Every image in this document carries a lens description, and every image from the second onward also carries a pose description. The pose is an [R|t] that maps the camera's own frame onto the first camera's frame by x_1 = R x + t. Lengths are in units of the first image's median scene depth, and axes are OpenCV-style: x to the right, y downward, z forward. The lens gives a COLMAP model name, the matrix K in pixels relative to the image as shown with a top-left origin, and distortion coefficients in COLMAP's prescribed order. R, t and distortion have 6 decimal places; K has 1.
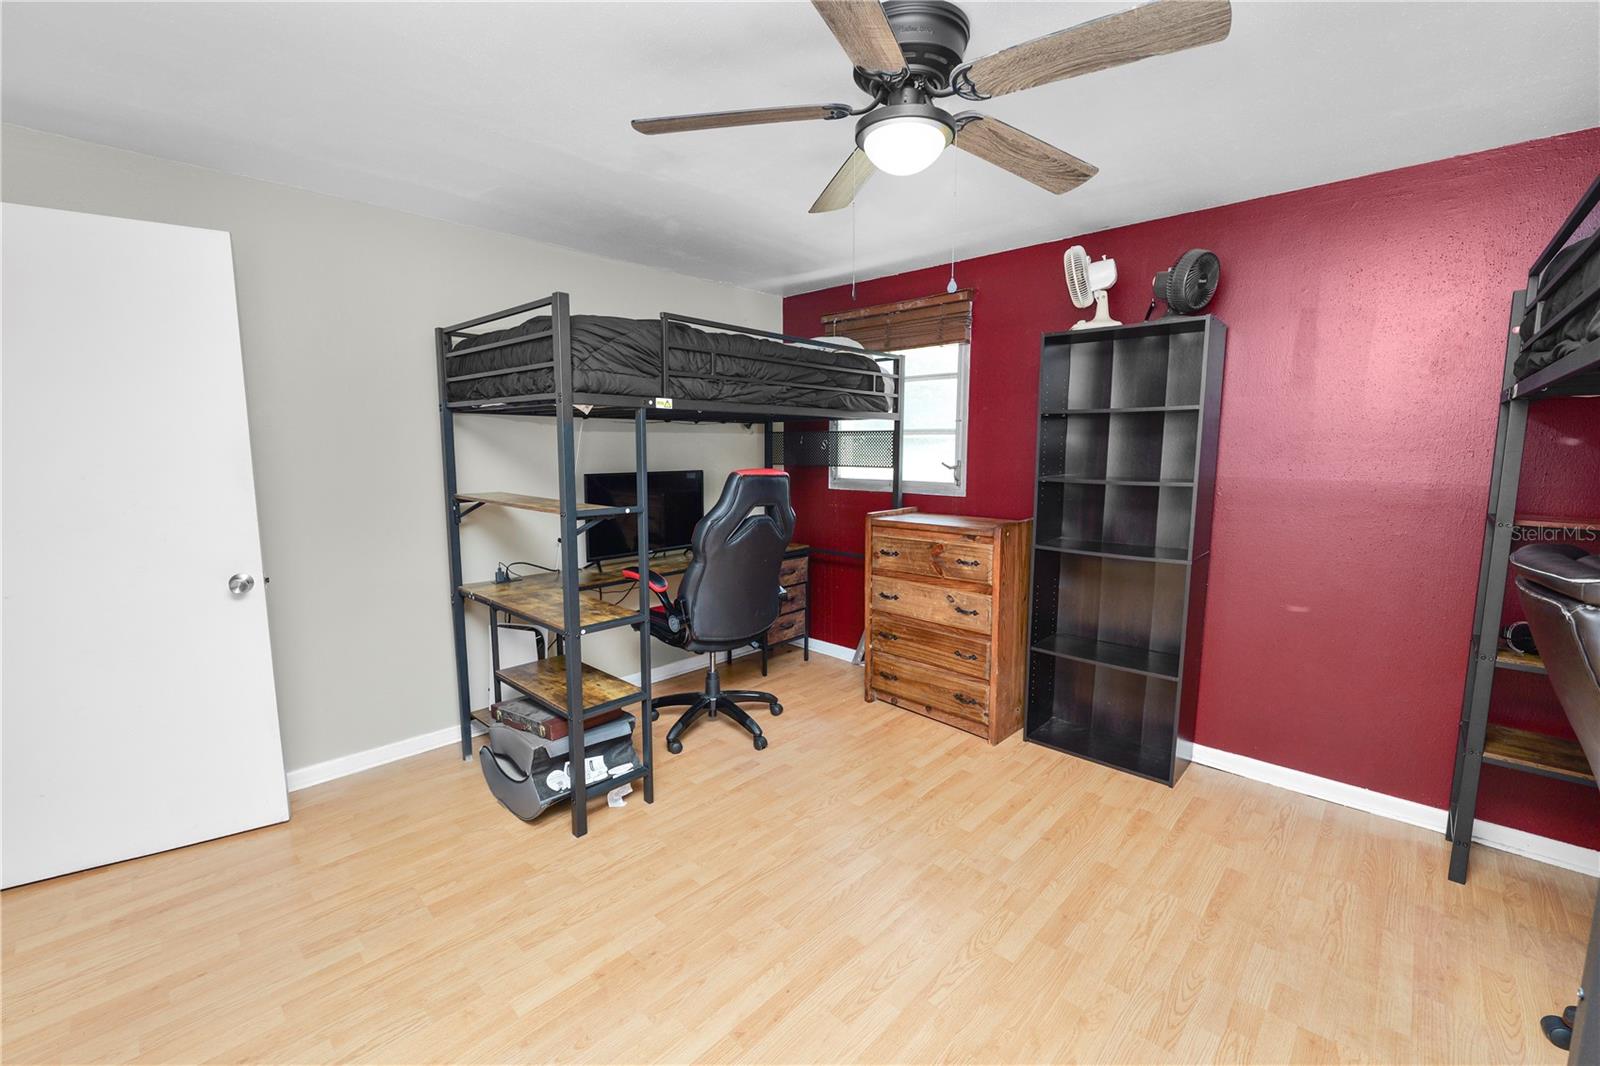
lens RADIAL K [[649.8, 0, 801.6], [0, 649.8, 530.7], [0, 0, 1]] dist [-0.002990, -0.000867]
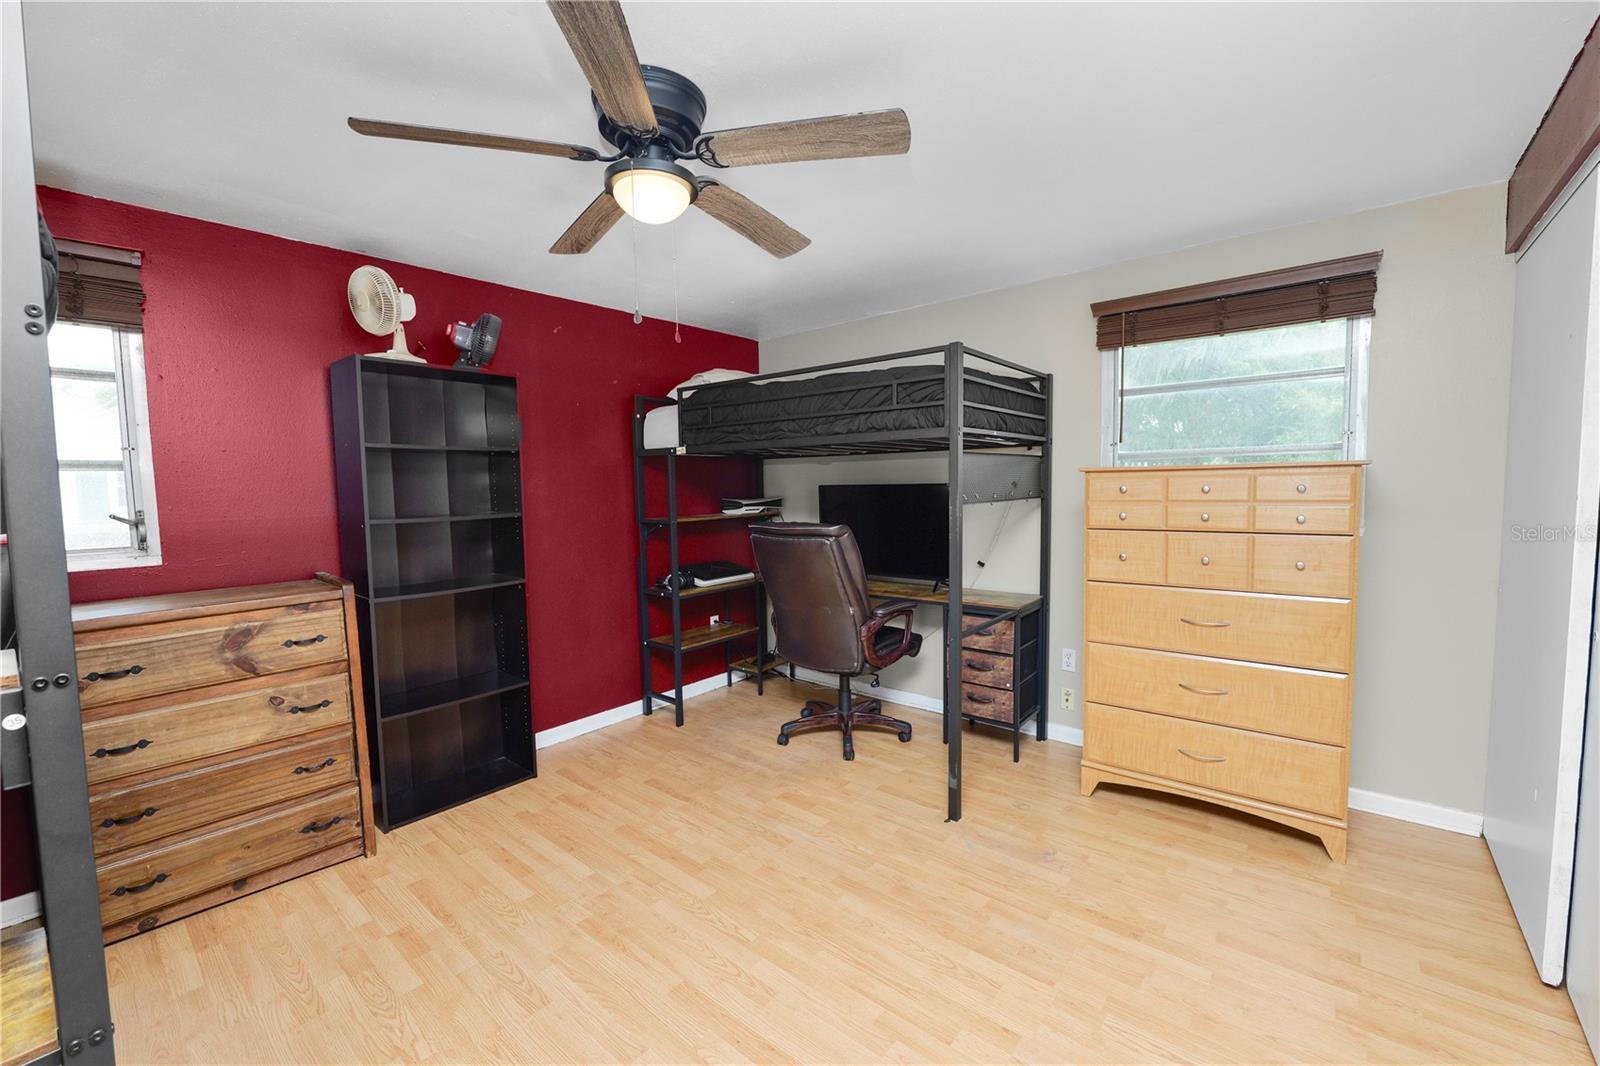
lens RADIAL K [[649.8, 0, 801.6], [0, 649.8, 530.7], [0, 0, 1]] dist [-0.002990, -0.000867]
pose [[-0.042857, -0.073070, 0.996406, -0.561428], [0.149461, 0.985630, 0.078708, -0.054616], [-0.987838, 0.152297, -0.031320, 0.503151]]
